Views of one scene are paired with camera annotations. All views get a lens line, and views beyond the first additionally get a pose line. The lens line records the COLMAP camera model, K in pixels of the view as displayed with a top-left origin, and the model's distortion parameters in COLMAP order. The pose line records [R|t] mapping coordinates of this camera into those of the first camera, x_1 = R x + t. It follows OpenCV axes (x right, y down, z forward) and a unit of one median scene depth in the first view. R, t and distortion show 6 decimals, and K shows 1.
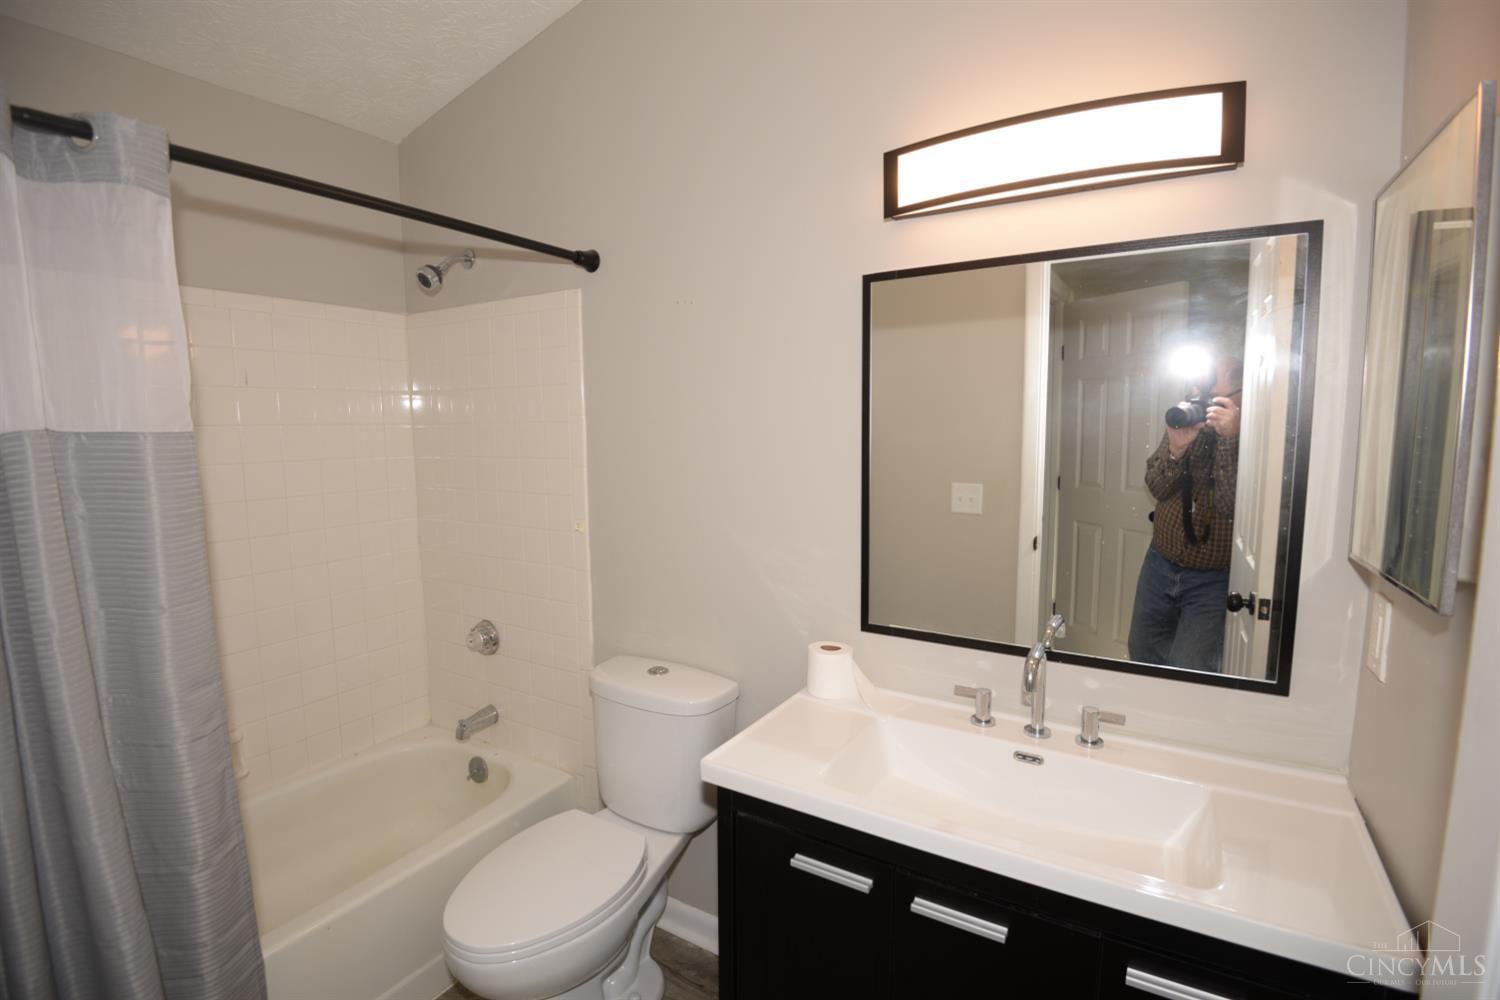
lens RADIAL K [[701.5, 0, 750.0], [0, 701.5, 500.0], [0, 0, 1]] dist [-0.041757, 0.000446]
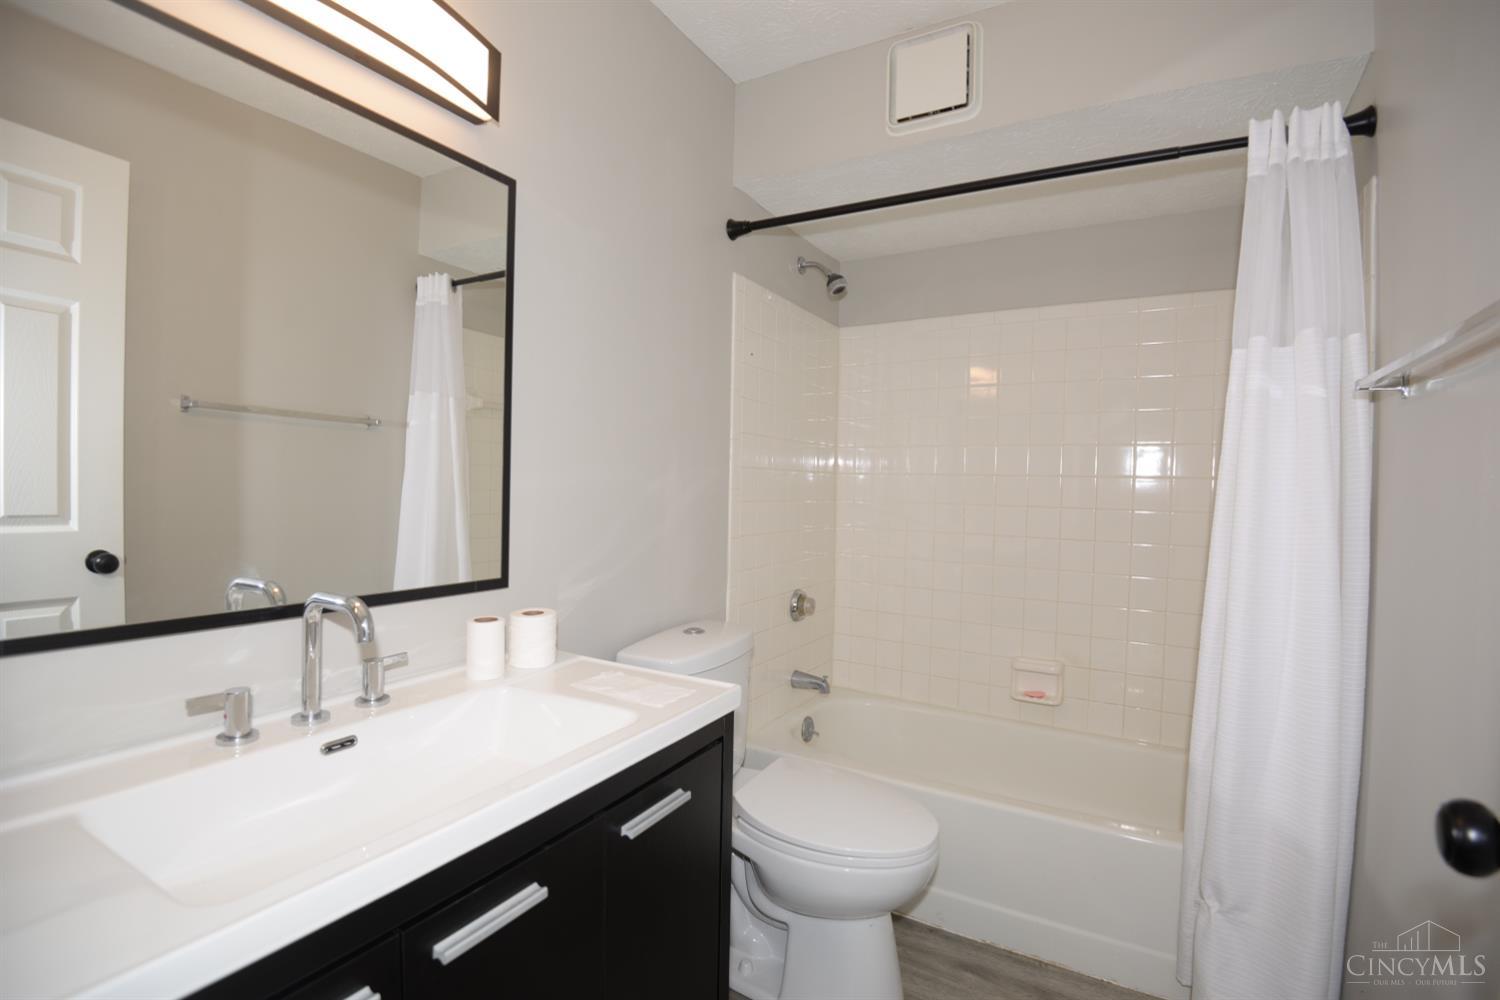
lens RADIAL K [[701.5, 0, 750.0], [0, 701.5, 500.0], [0, 0, 1]] dist [-0.041757, 0.000446]
pose [[-0.106303, -0.027923, 0.993942, -0.405416], [0.010640, 0.999516, 0.029218, 0.081752], [-0.994277, 0.013681, -0.105954, 0.627179]]
